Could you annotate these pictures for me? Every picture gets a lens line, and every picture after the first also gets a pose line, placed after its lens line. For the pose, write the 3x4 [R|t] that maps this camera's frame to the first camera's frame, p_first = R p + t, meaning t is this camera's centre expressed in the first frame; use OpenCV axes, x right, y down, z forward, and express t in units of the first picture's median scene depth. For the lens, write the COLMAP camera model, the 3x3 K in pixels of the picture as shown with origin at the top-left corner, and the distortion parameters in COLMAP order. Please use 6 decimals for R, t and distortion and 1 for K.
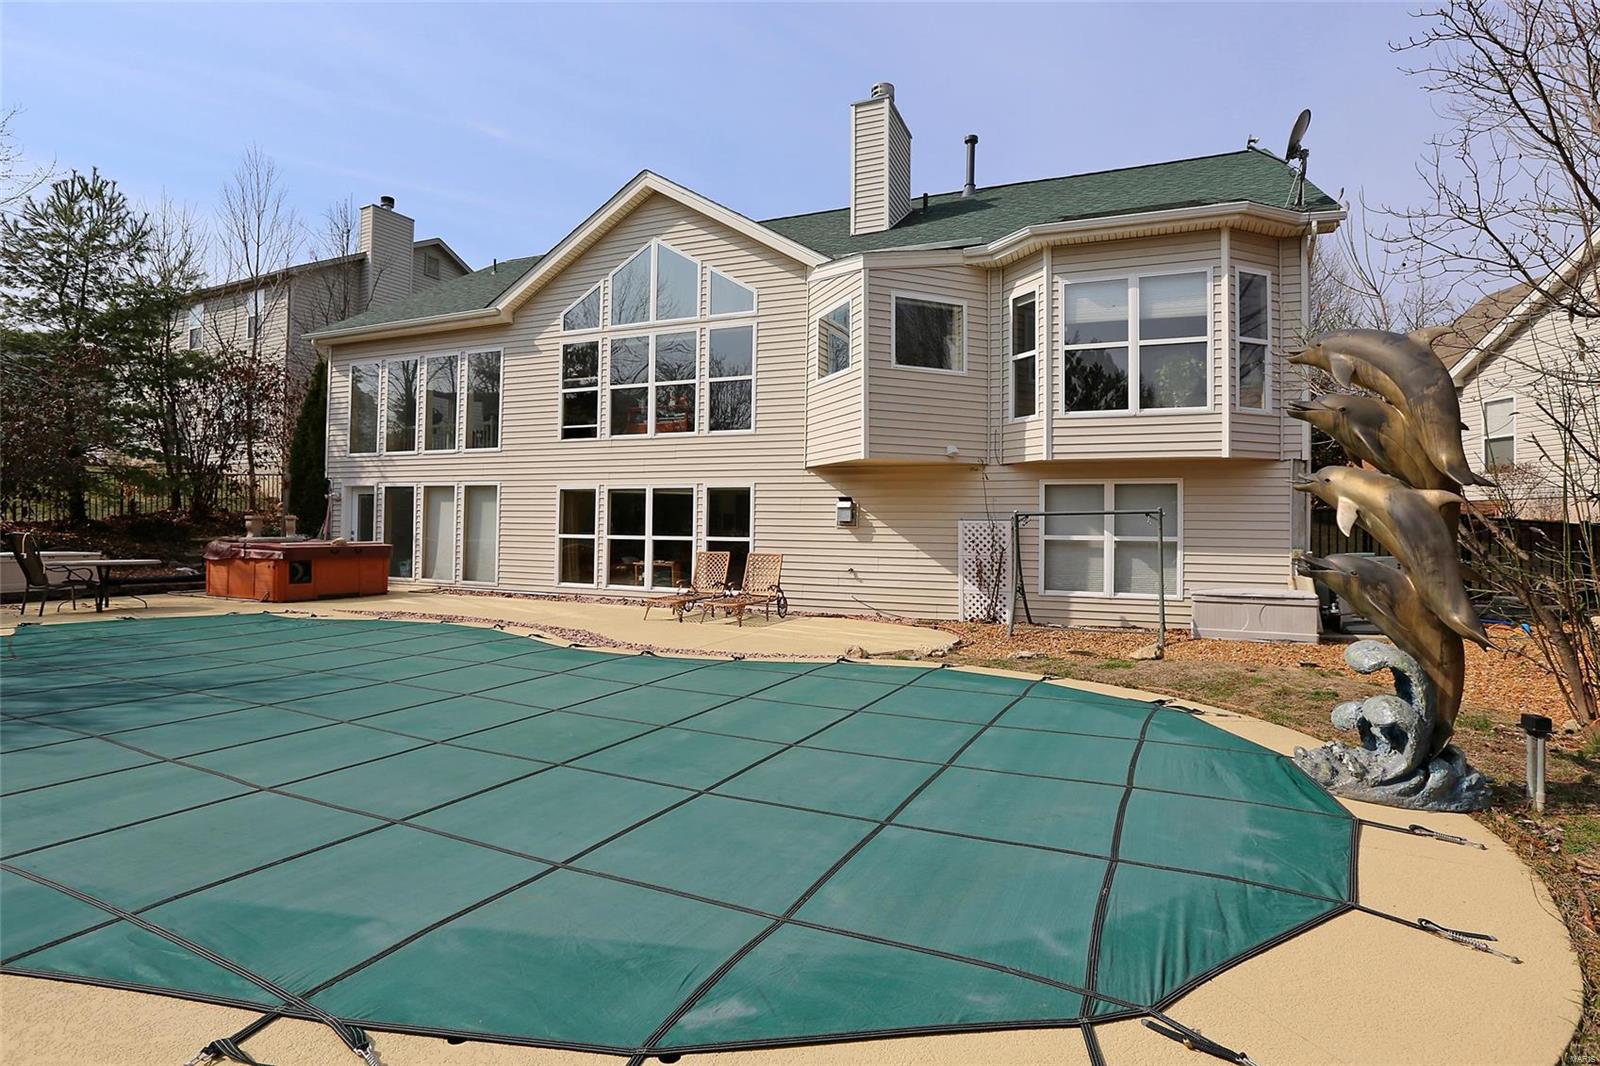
lens RADIAL K [[851.1, 0, 804.4], [0, 851.1, 521.5], [0, 0, 1]] dist [-0.061702, 0.032022]
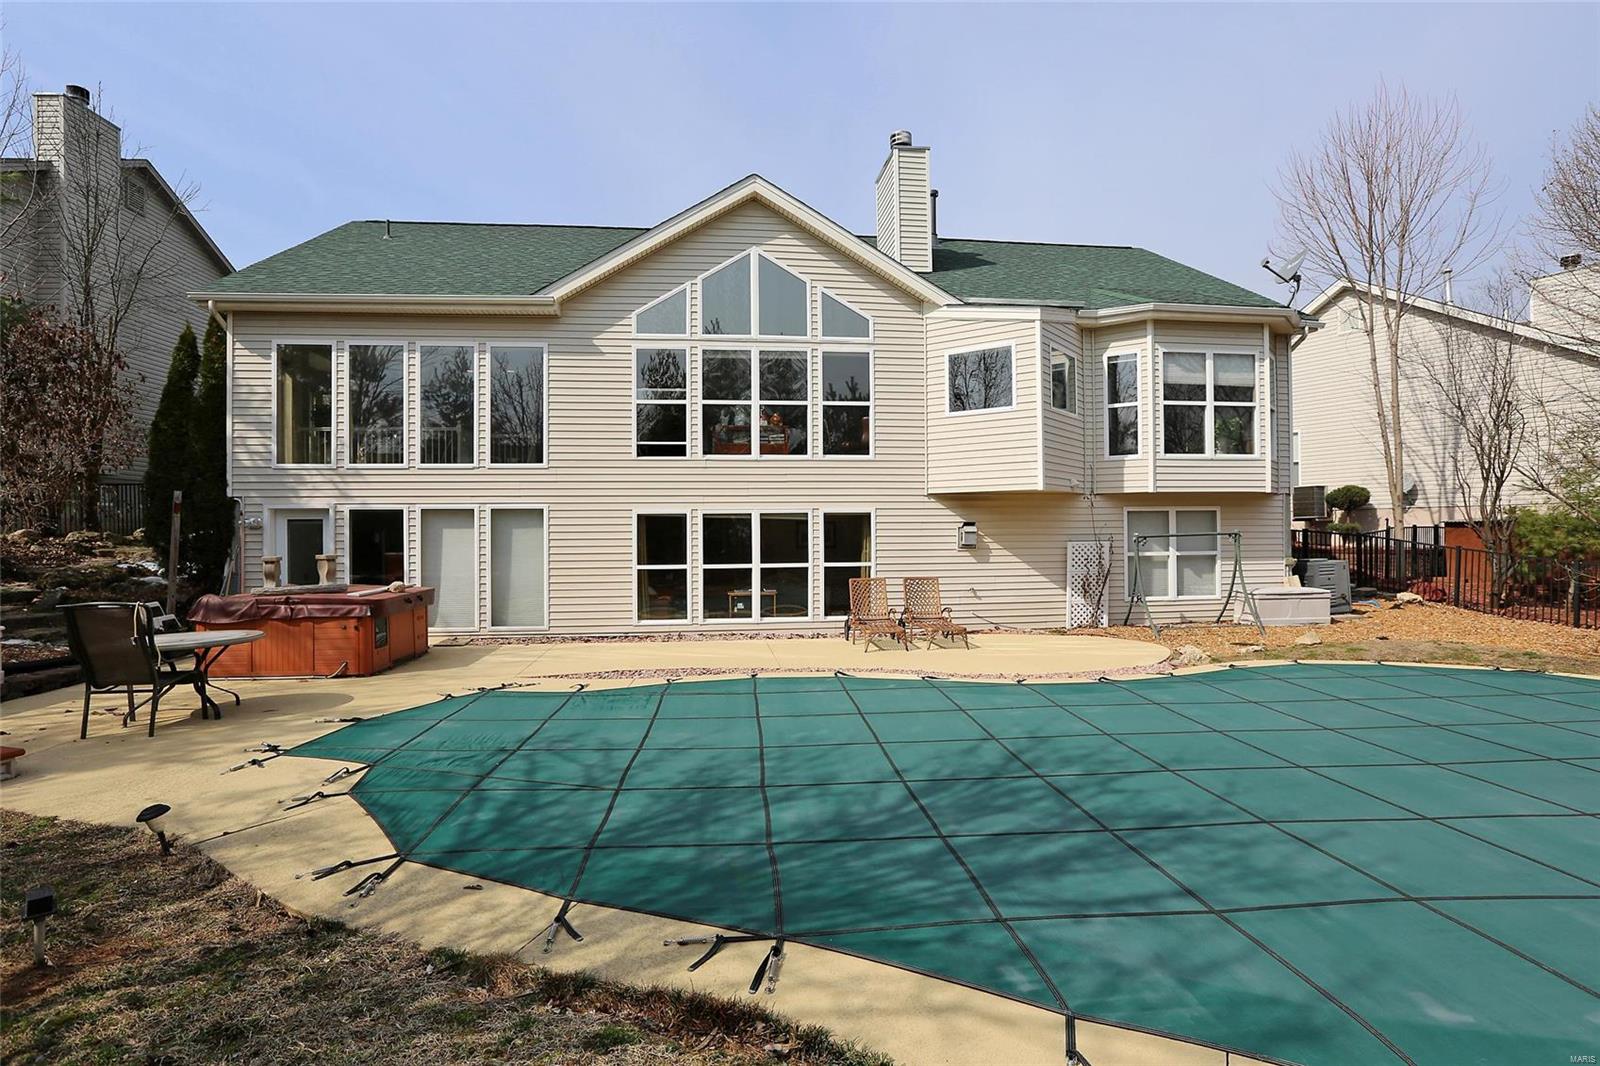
lens RADIAL K [[851.1, 0, 804.4], [0, 851.1, 521.5], [0, 0, 1]] dist [-0.061702, 0.032022]
pose [[0.854591, -0.011850, 0.519166, -0.626680], [0.013204, 0.999912, 0.001089, -0.030136], [-0.519133, 0.005924, 0.854673, 0.168013]]
